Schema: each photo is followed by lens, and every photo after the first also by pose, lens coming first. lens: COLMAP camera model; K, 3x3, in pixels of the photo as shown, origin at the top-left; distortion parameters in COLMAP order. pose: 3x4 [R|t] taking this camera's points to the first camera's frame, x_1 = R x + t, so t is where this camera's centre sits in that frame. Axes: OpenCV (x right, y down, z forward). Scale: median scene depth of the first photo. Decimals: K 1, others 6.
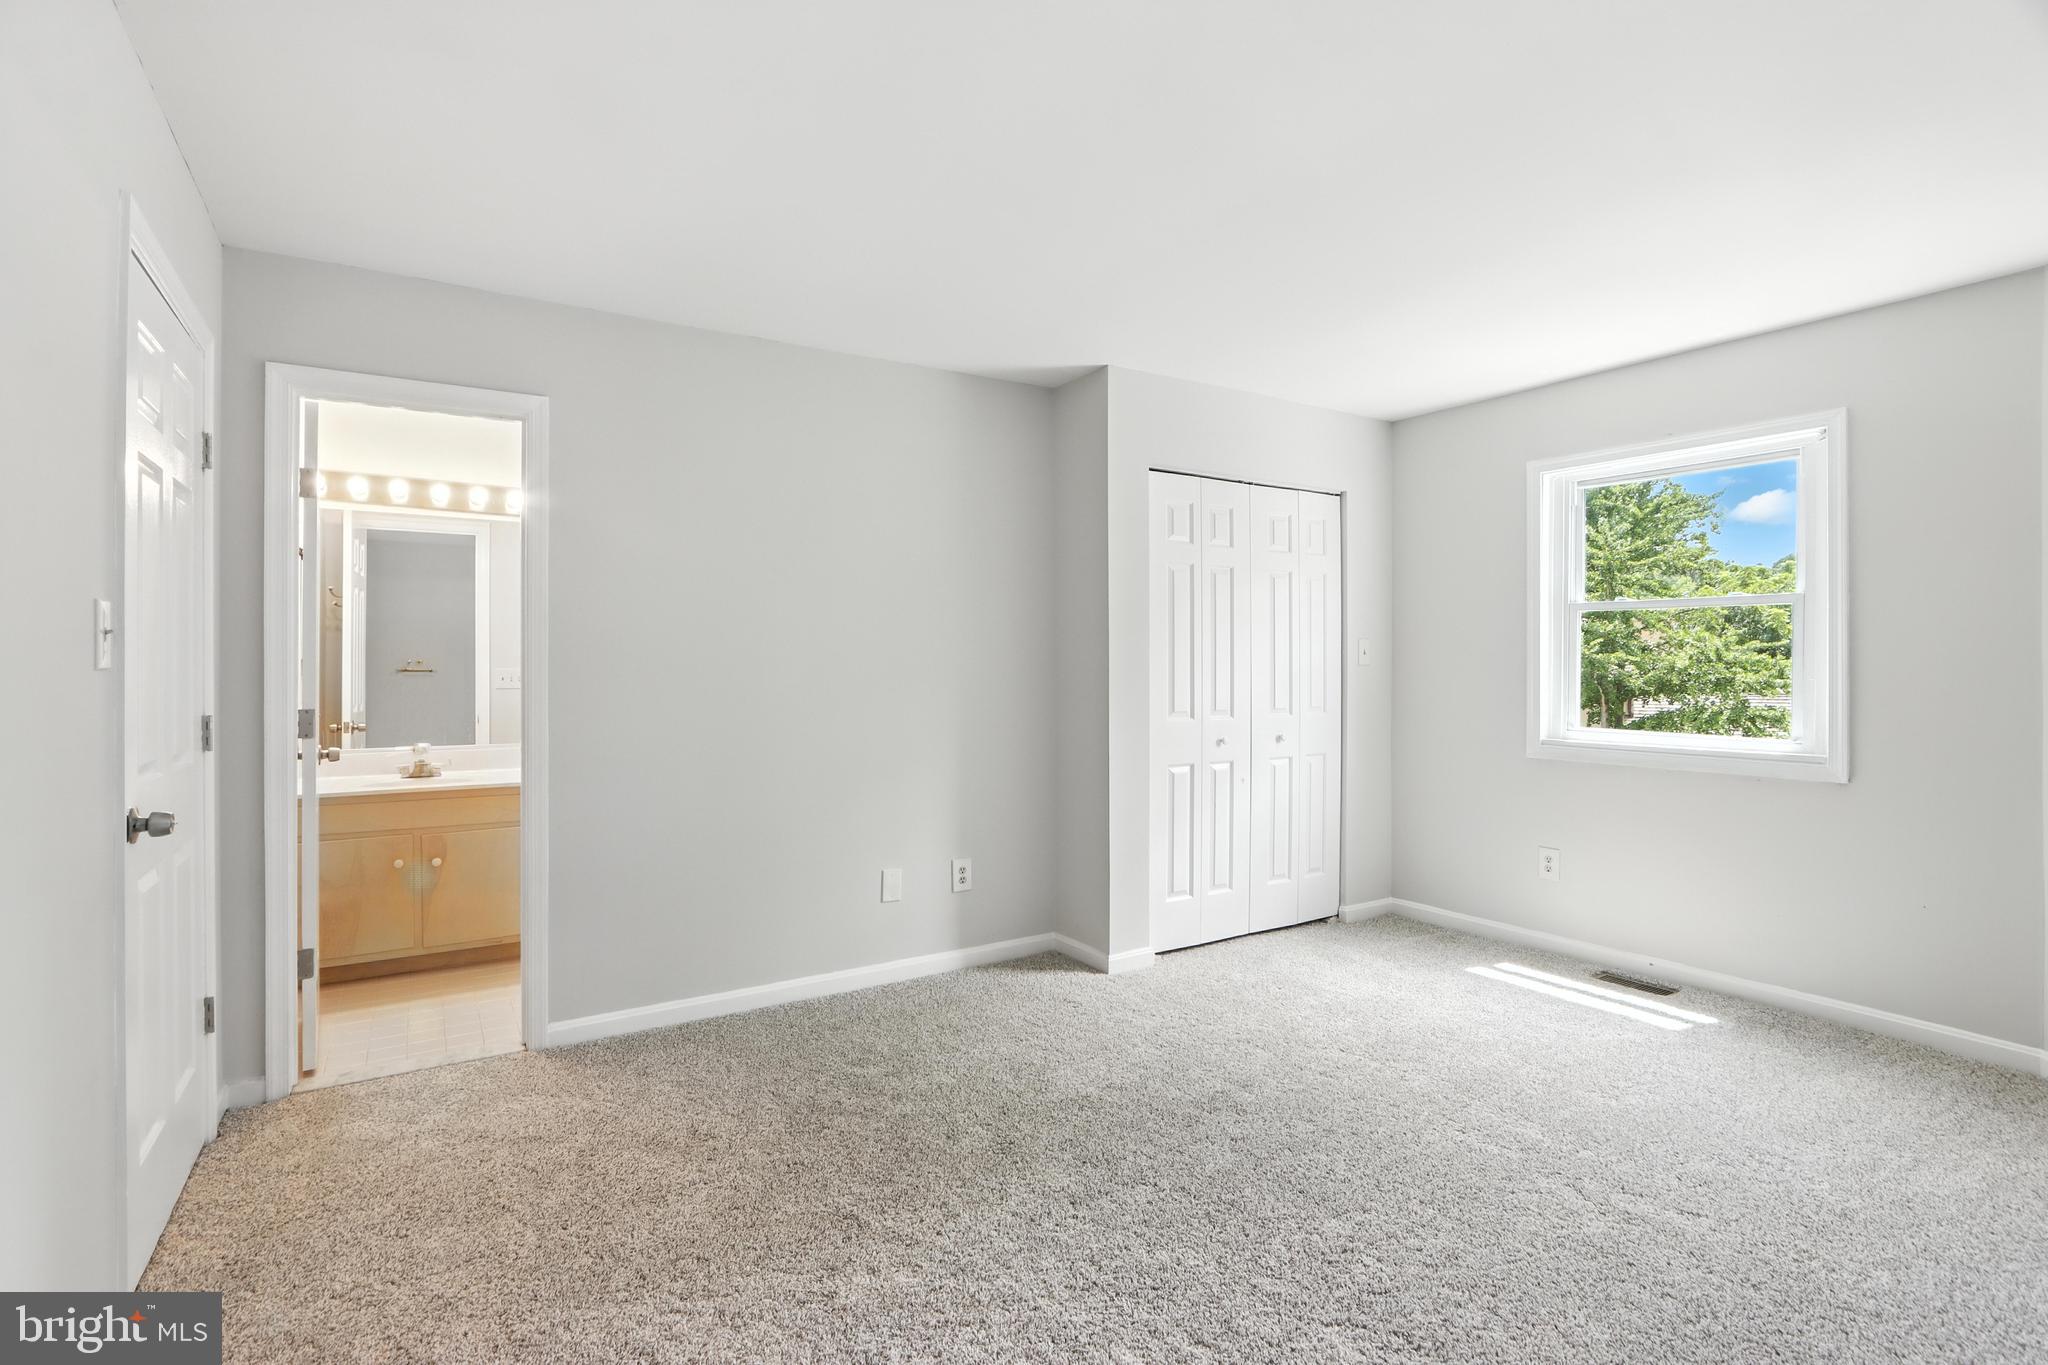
lens RADIAL K [[938.4, 0, 1018.3], [0, 938.4, 671.3], [0, 0, 1]] dist [-0.004710, -0.000041]
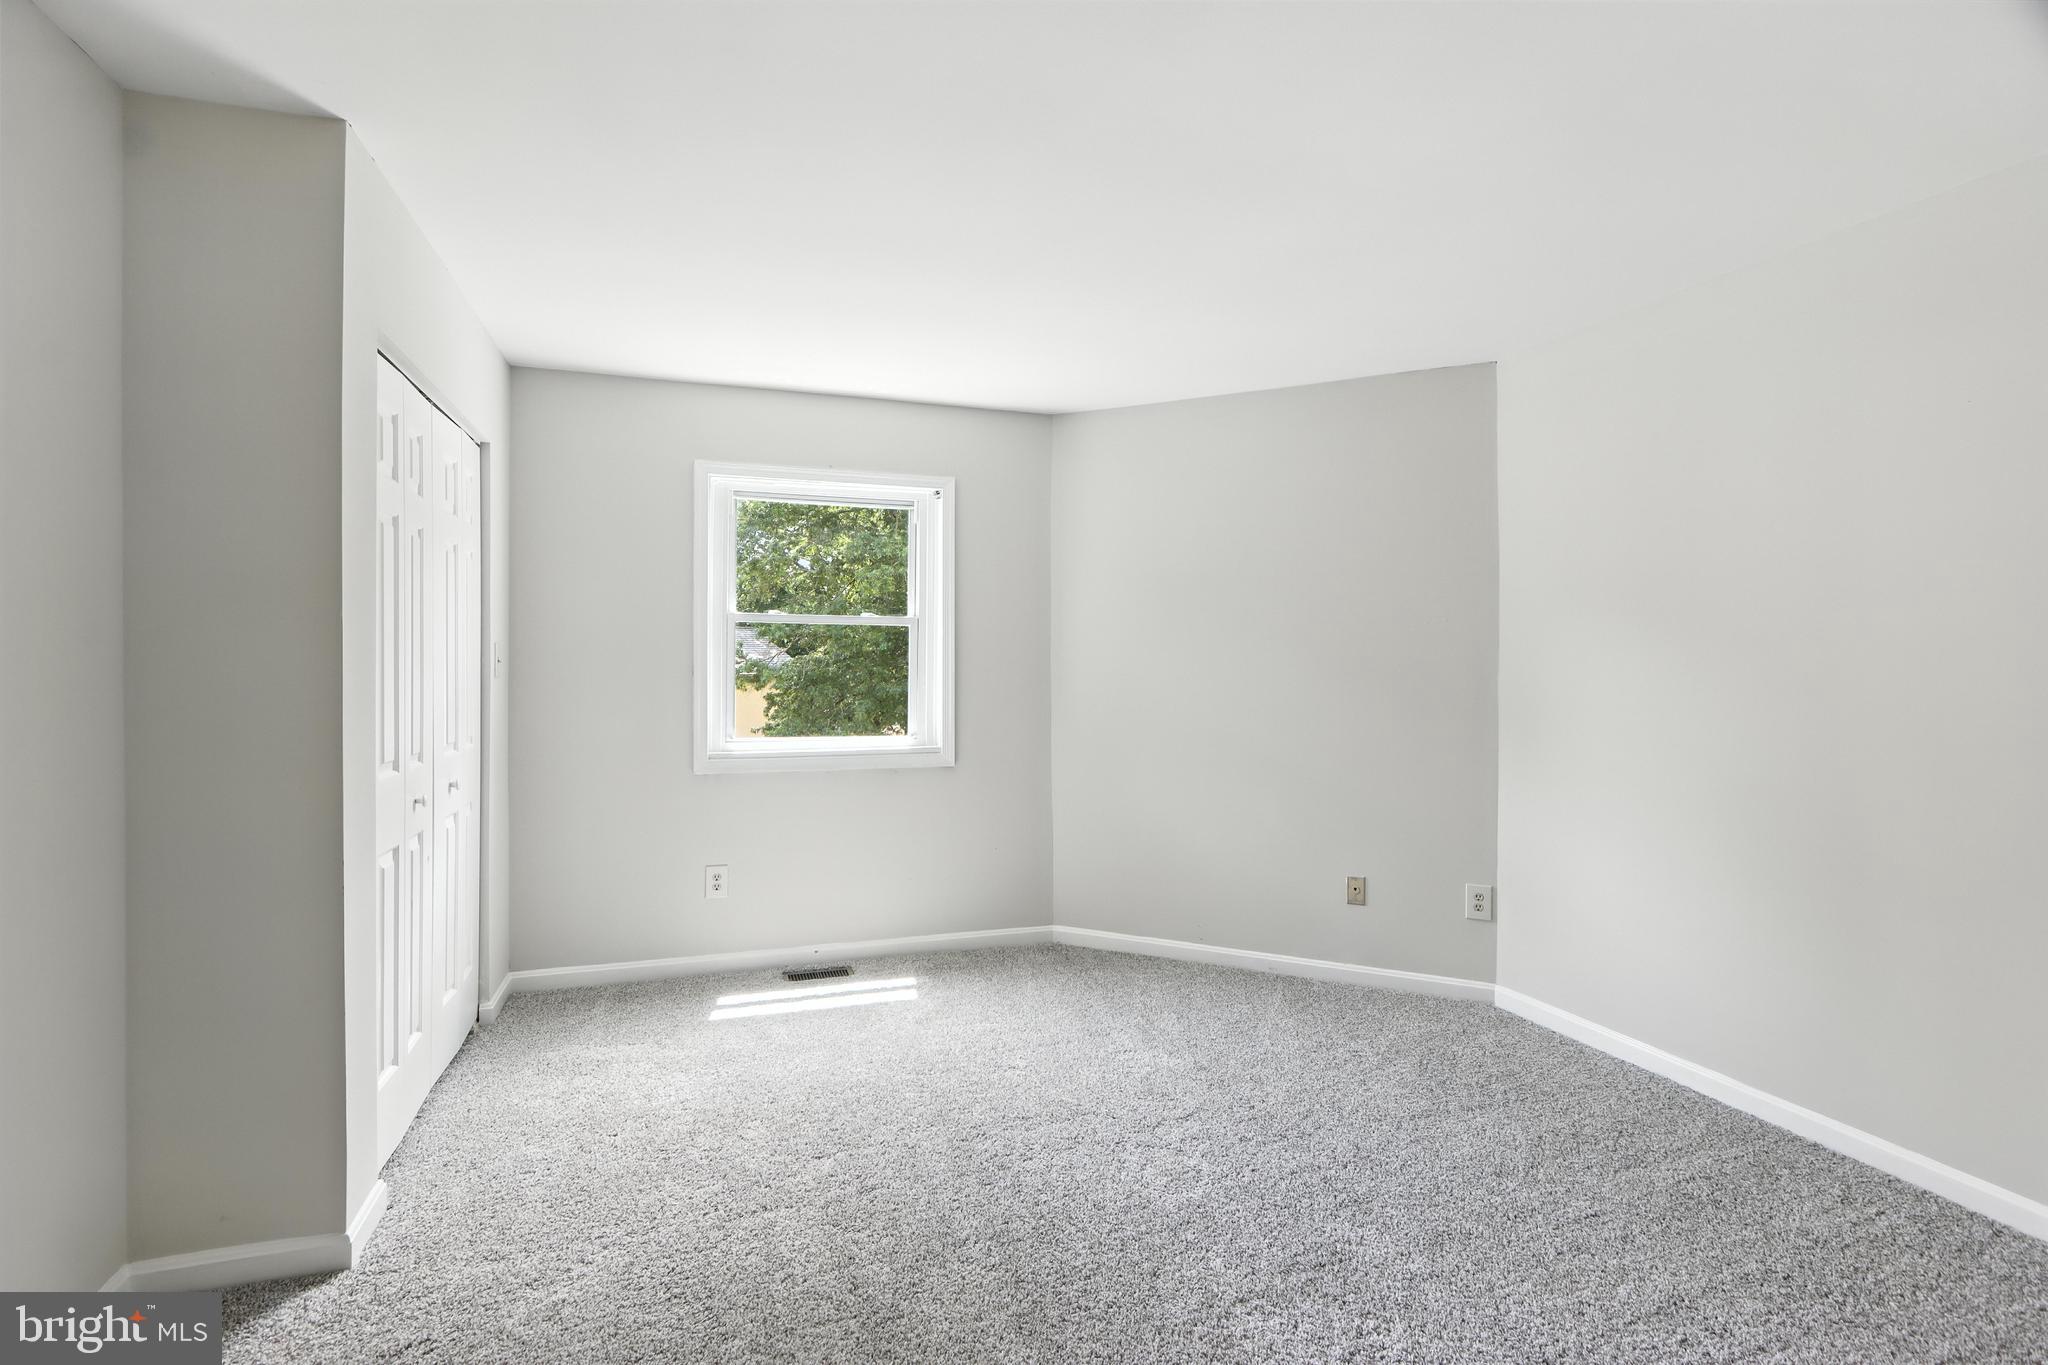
lens RADIAL K [[938.4, 0, 1016.3], [0, 938.4, 674.1], [0, 0, 1]] dist [-0.004710, -0.000041]
pose [[0.268010, -0.009326, 0.963371, -0.310028], [0.005705, 0.999951, 0.008093, -0.016212], [-0.963399, 0.003327, 0.268050, 0.493643]]
